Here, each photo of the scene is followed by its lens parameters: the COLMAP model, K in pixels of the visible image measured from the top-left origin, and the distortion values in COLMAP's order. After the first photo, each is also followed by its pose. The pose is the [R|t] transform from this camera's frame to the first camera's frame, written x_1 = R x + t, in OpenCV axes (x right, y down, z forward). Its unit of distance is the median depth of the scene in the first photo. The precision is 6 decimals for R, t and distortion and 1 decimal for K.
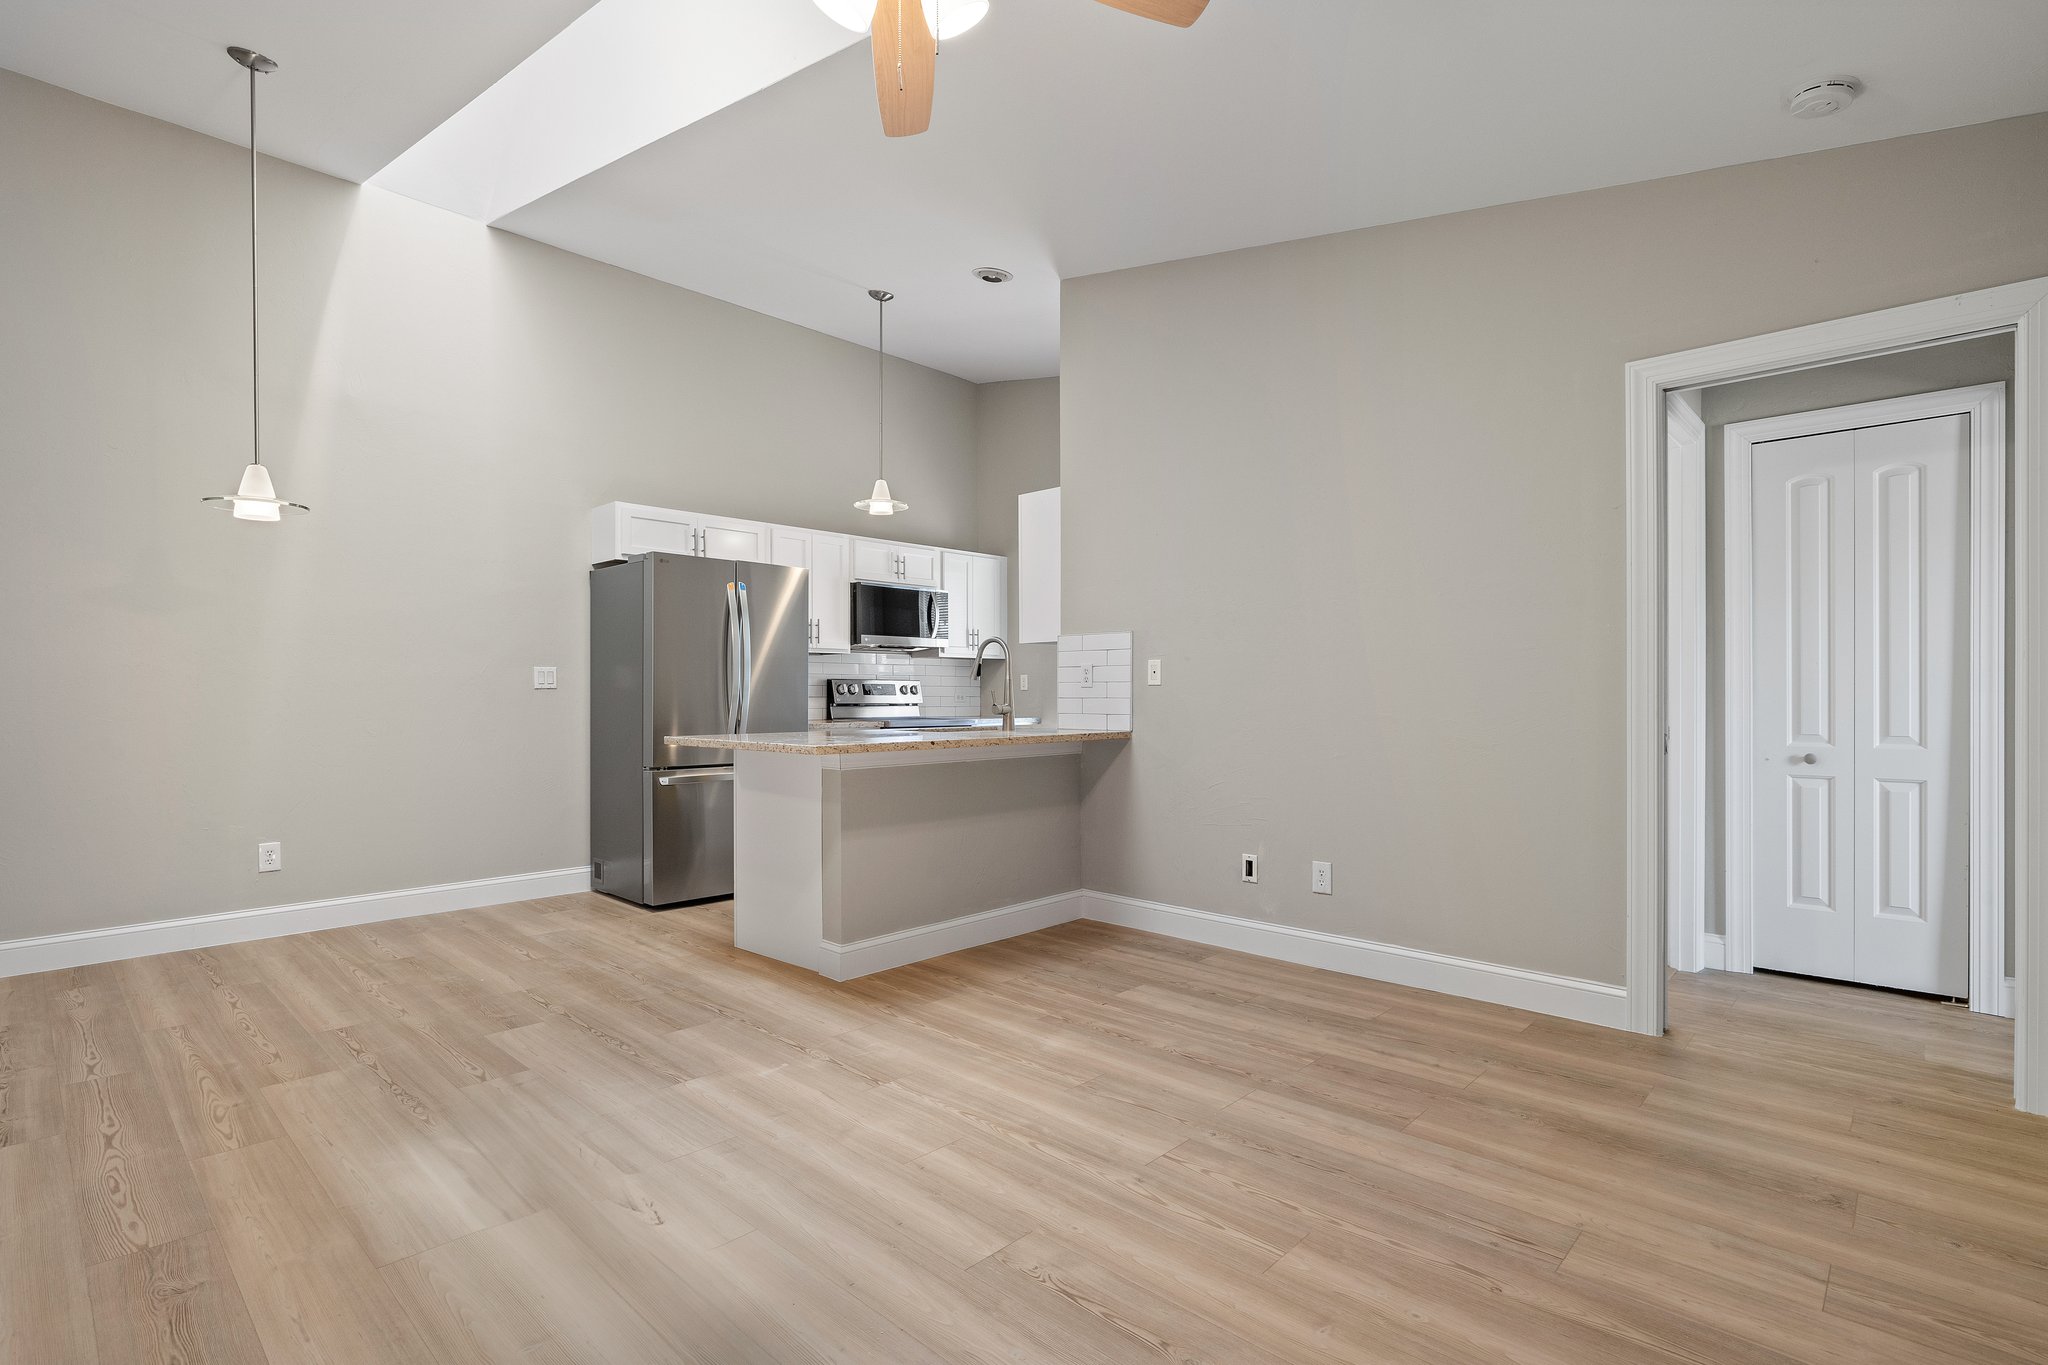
lens RADIAL K [[965.1, 0, 1012.6], [0, 965.1, 710.8], [0, 0, 1]] dist [-0.002351, 0.002094]
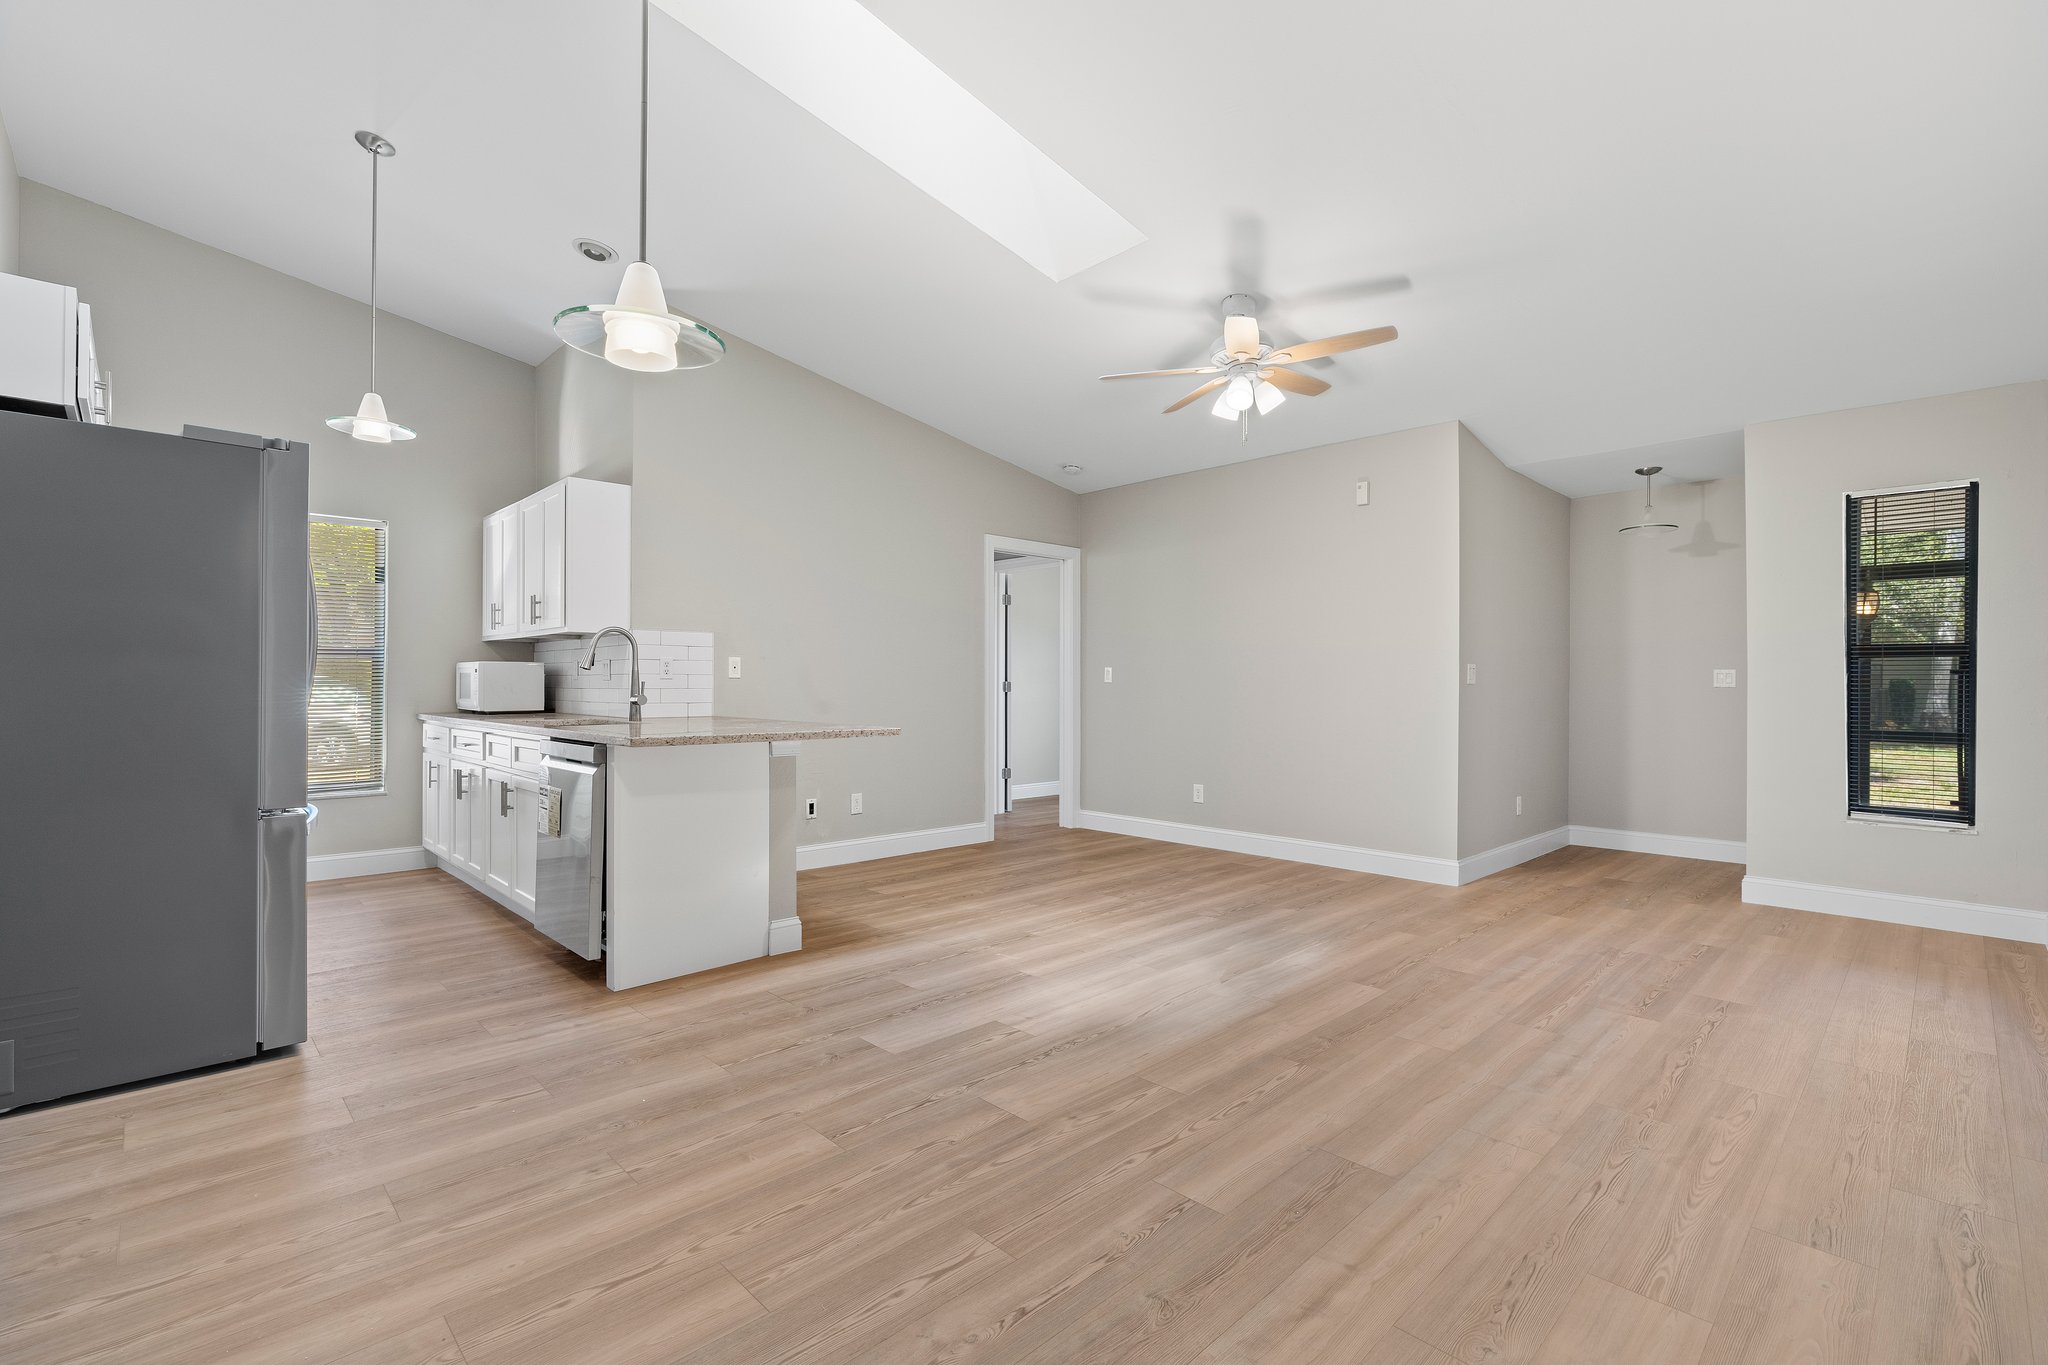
lens RADIAL K [[904.0, 0, 1024.1], [0, 904.0, 679.0], [0, 0, 1]] dist [-0.006927, 0.001510]
pose [[0.036974, 0.010878, 0.999257, -1.134717], [0.012117, 0.999862, -0.011333, -0.008942], [-0.999243, 0.012527, 0.036837, 0.674252]]
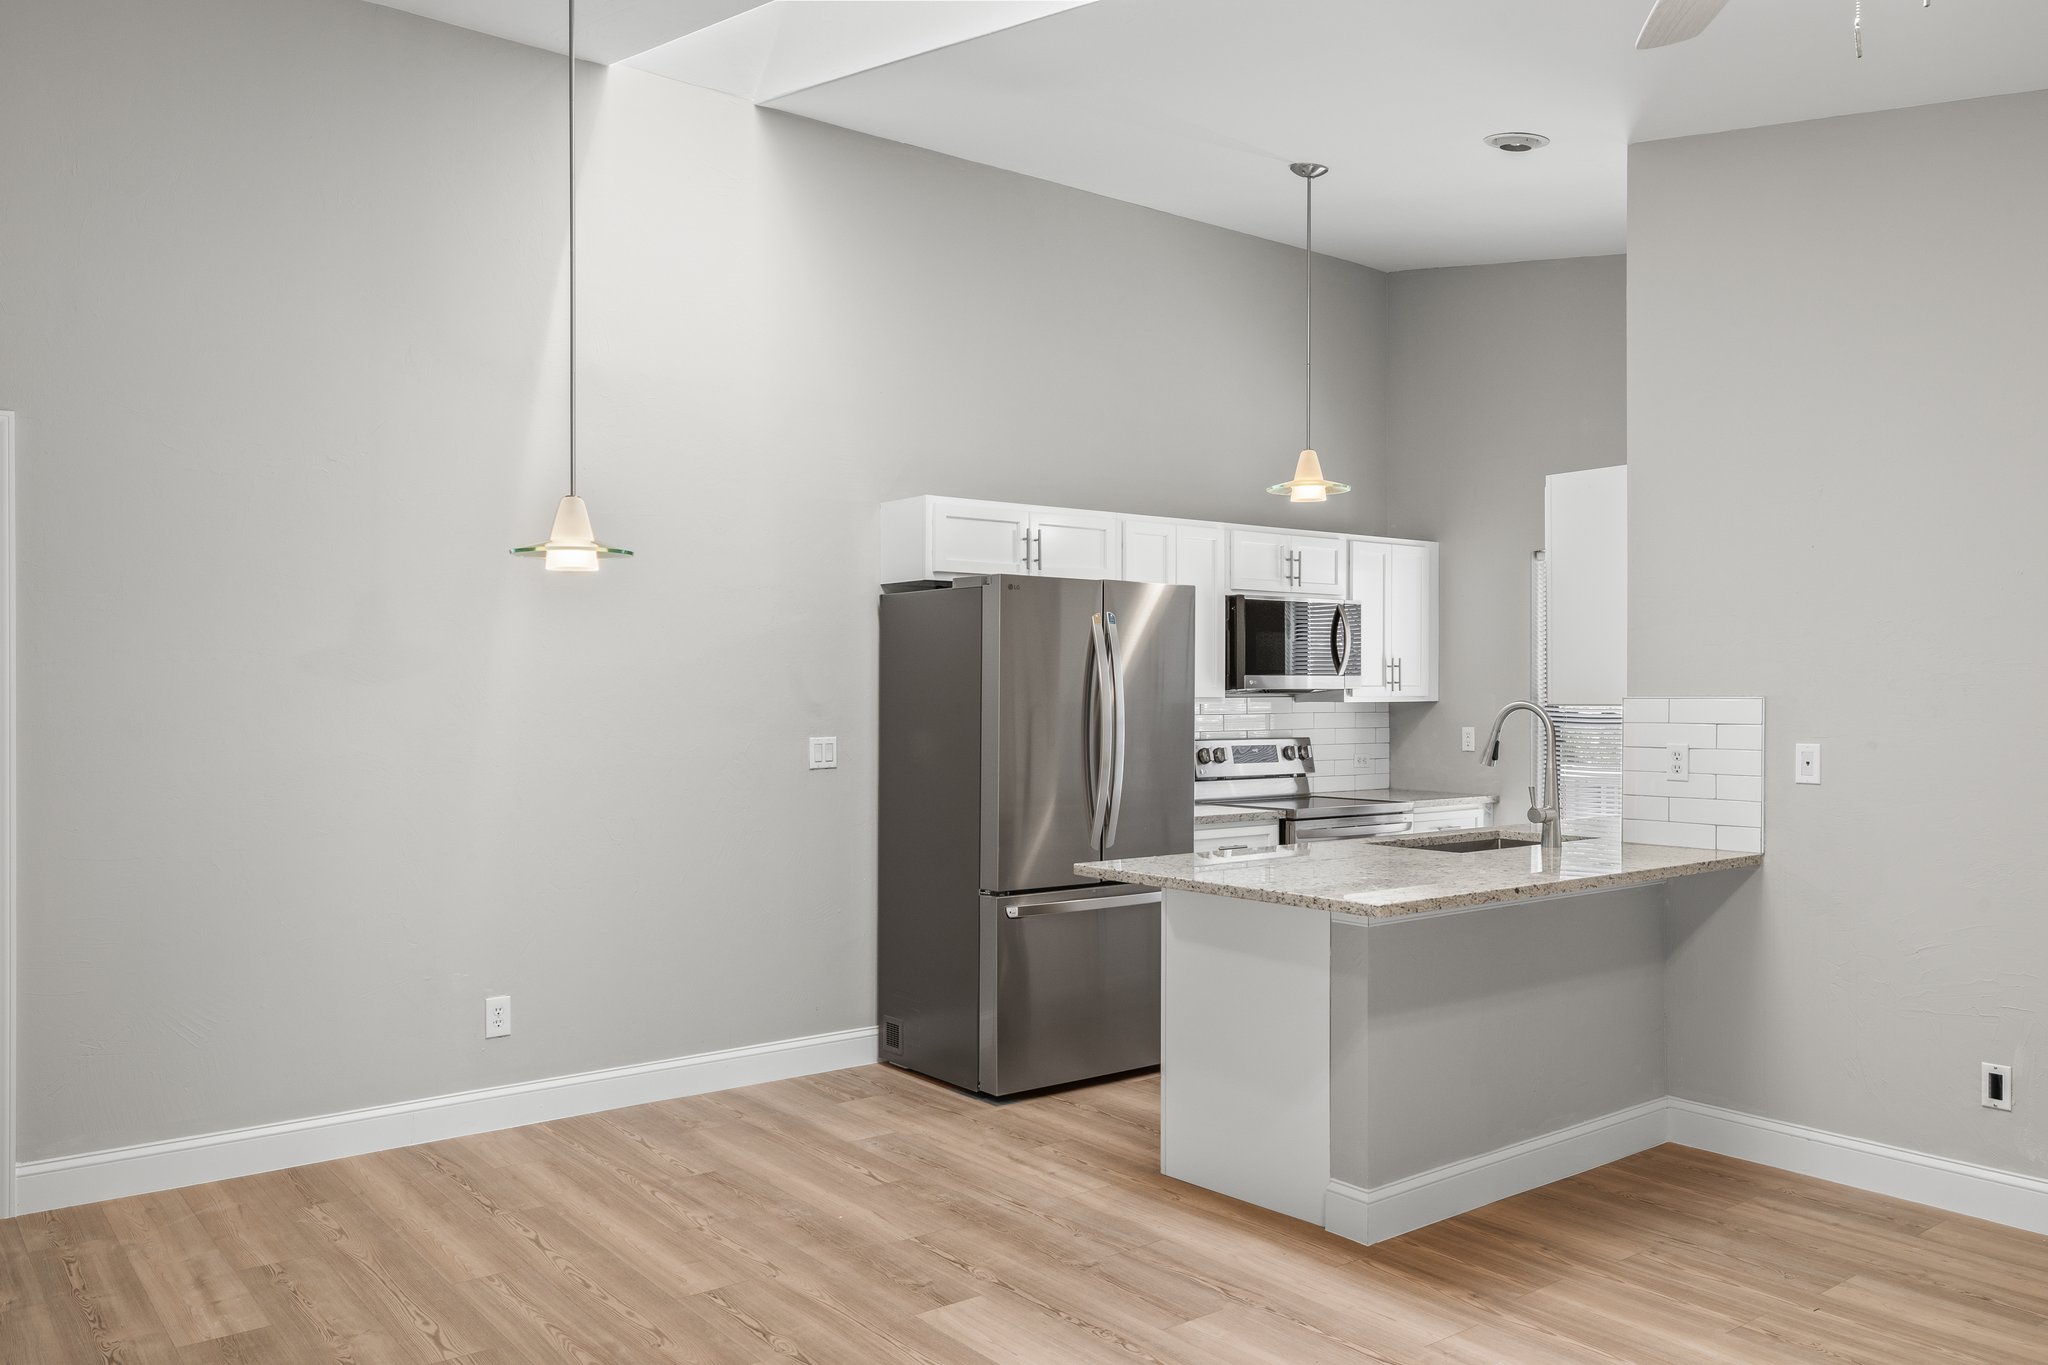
lens RADIAL K [[1518.1, 0, 1034.0], [0, 1518.1, 714.9], [0, 0, 1]] dist [0.002686, -0.002703]
pose [[0.990131, 0.001009, -0.140143, -0.247624], [-0.001592, 0.999991, -0.004045, -0.076642], [0.140138, 0.004228, 0.990123, -0.066591]]
